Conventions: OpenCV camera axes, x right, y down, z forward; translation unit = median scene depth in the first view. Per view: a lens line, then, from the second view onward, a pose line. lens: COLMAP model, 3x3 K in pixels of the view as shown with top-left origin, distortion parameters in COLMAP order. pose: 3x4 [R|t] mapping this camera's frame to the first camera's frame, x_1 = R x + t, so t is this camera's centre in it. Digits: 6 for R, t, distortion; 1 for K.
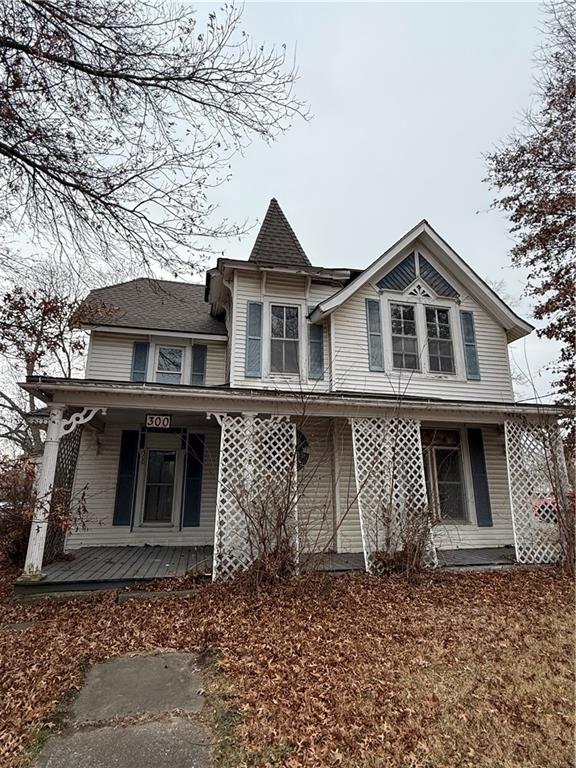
lens RADIAL K [[427.2, 0, 288.9], [0, 427.2, 382.9], [0, 0, 1]] dist [0.004395, 0.000046]
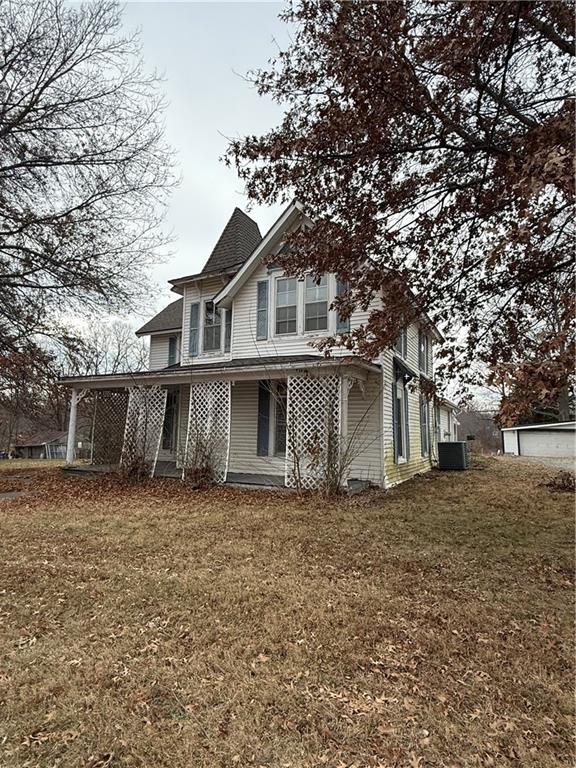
lens RADIAL K [[427.2, 0, 289.4], [0, 427.2, 382.2], [0, 0, 1]] dist [0.004395, 0.000046]
pose [[0.735210, -0.061074, -0.675083, 1.157192], [0.157395, 0.984093, 0.082383, 0.005496], [0.659313, -0.166823, 0.733128, 0.092776]]
